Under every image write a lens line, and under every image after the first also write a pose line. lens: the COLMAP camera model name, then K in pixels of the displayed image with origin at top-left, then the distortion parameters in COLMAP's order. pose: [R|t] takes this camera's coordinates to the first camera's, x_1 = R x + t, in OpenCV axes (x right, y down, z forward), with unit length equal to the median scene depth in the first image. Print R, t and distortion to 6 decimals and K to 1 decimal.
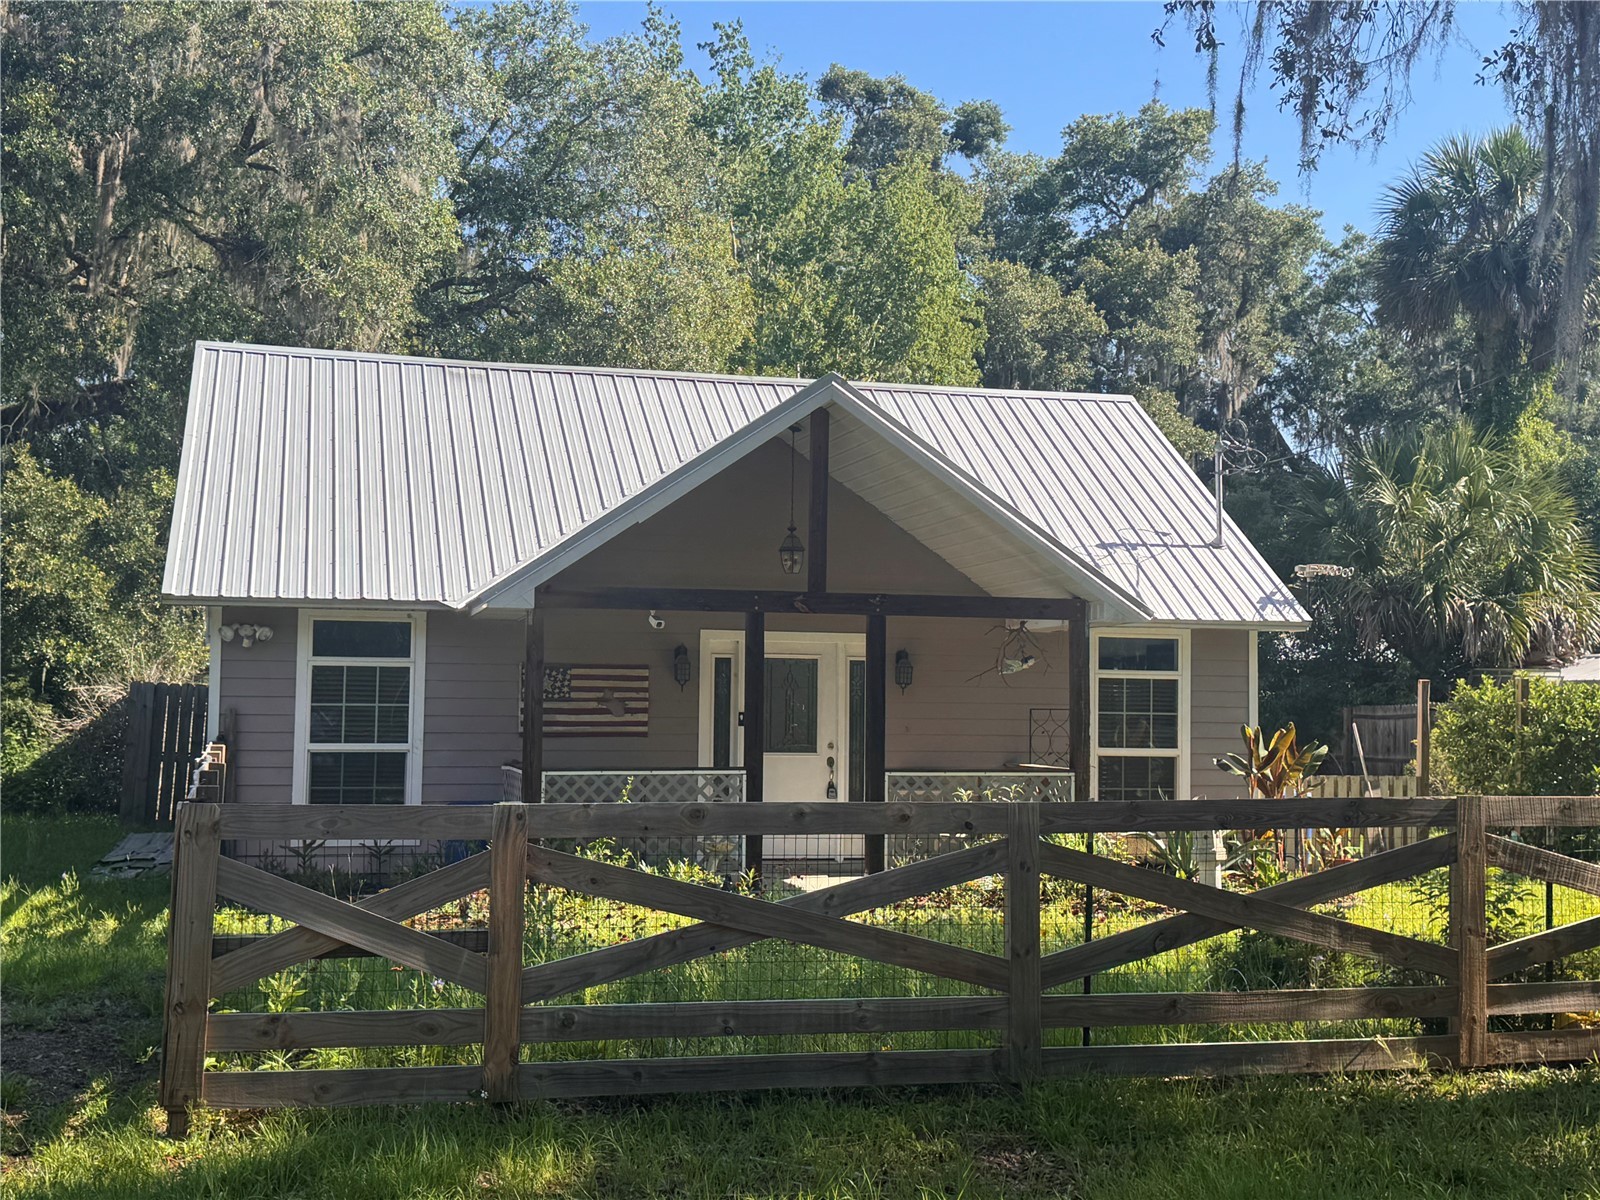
lens RADIAL K [[2007.3, 0, 800.2], [0, 2007.3, 599.5], [0, 0, 1]] dist [0.134127, 0.000000]
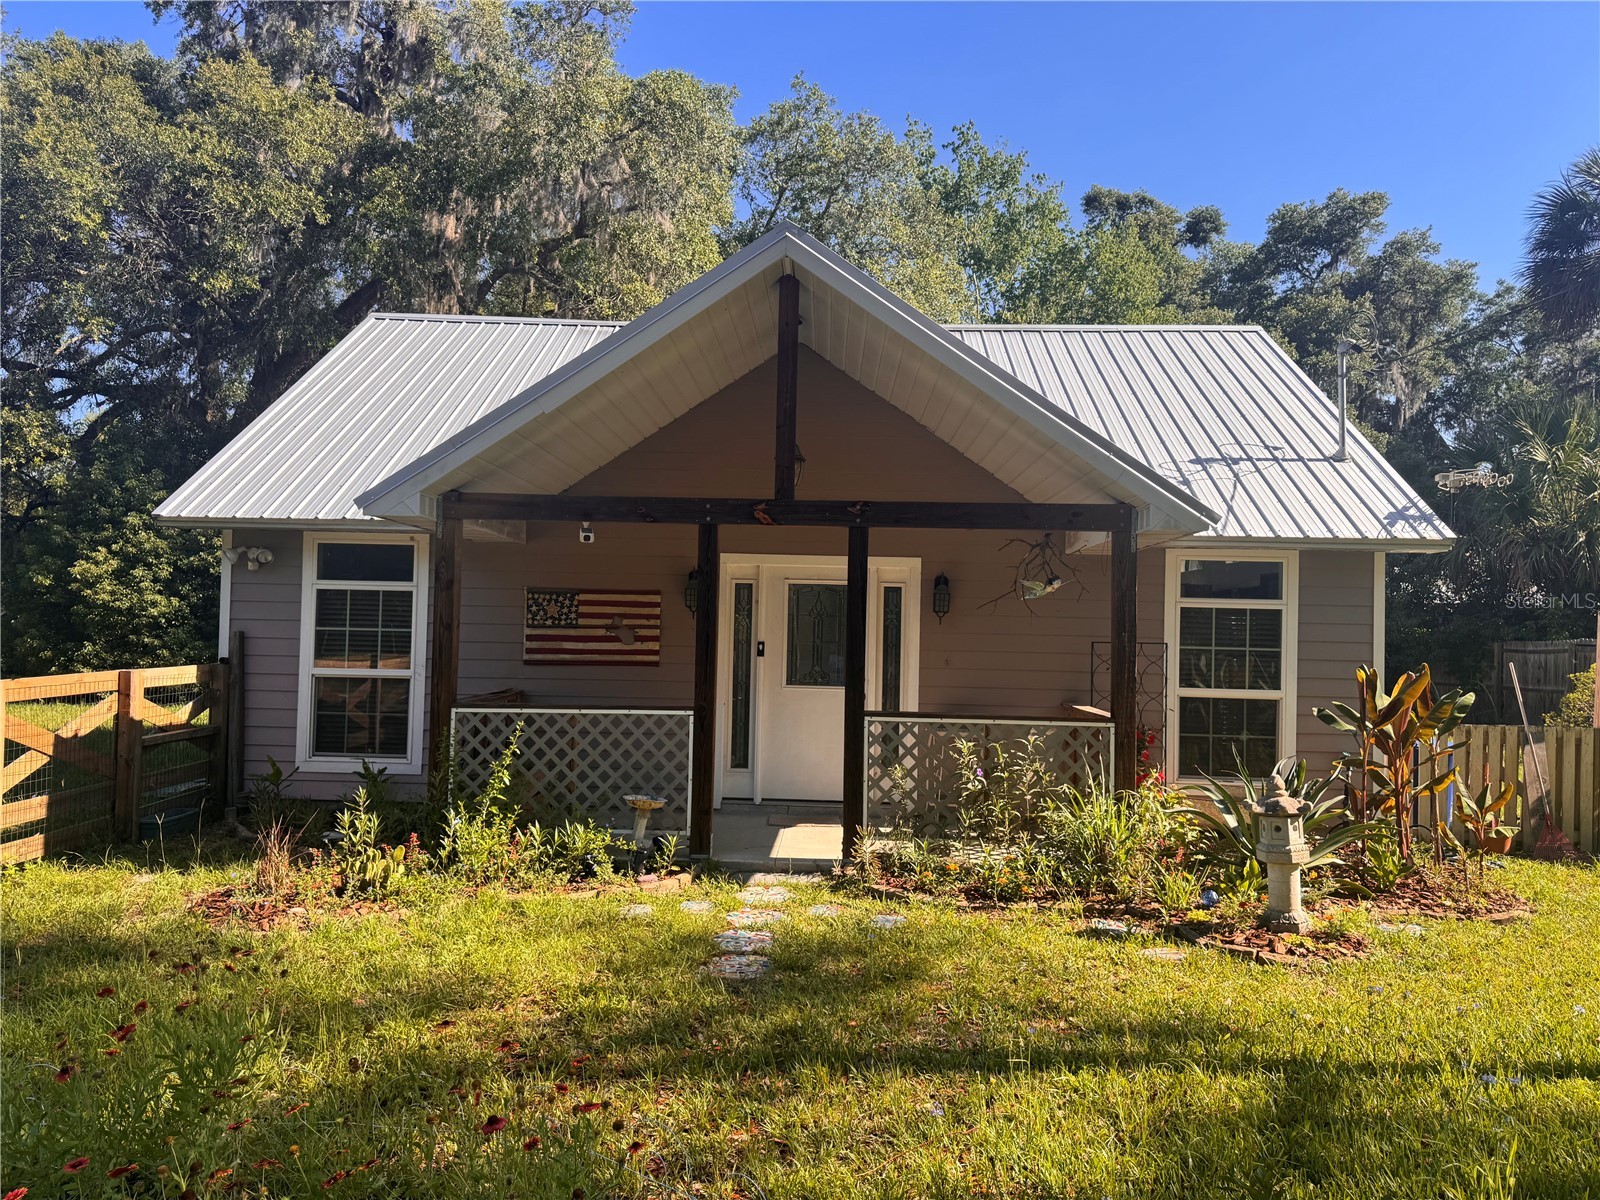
lens RADIAL K [[1133.6, 0, 802.7], [0, 1133.6, 604.6], [0, 0, 1]] dist [0.058727, -0.066134]
pose [[0.961295, 0.003589, -0.275497, 0.128114], [0.003740, 0.999653, 0.026072, 0.024555], [0.275495, -0.026093, 0.960948, 0.487231]]
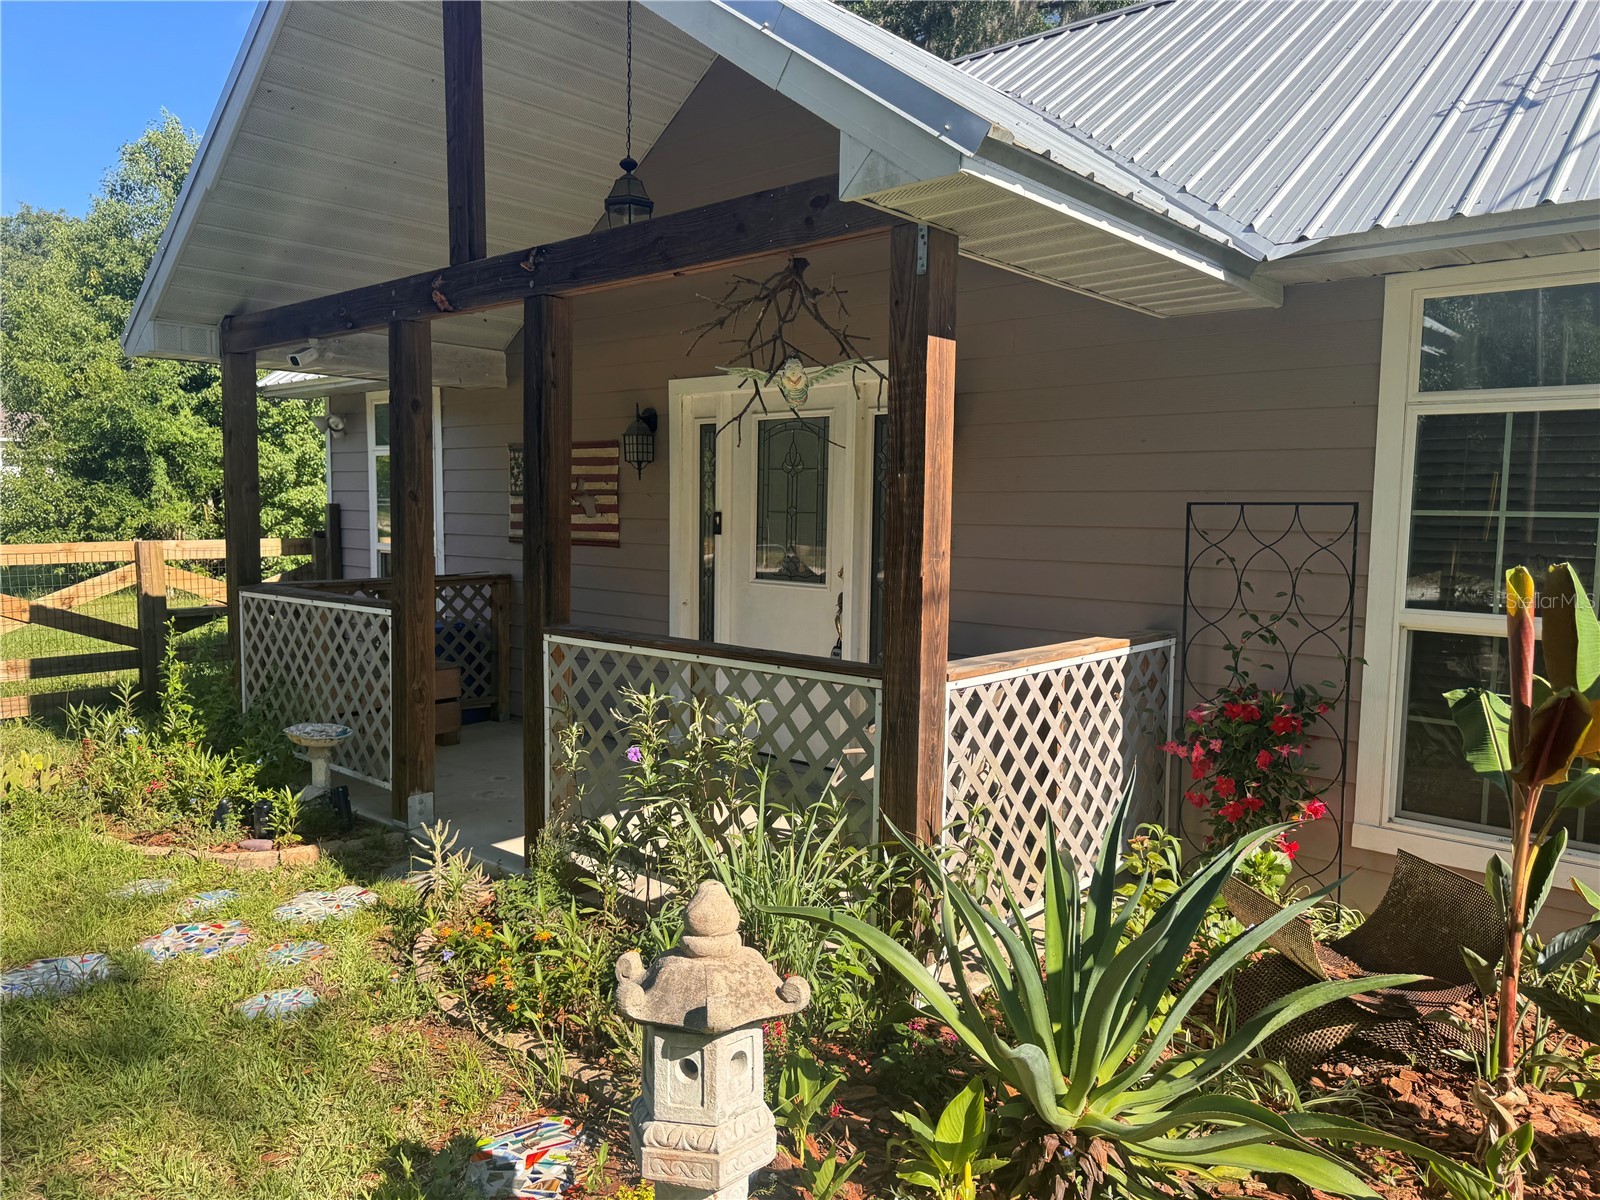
lens RADIAL K [[1133.6, 0, 798.8], [0, 1133.6, 611.8], [0, 0, 1]] dist [0.058727, -0.066134]
pose [[0.560870, 0.073498, -0.824635, 0.260756], [0.035643, 0.992984, 0.112745, 0.046602], [0.827136, -0.092628, 0.554315, 0.798933]]
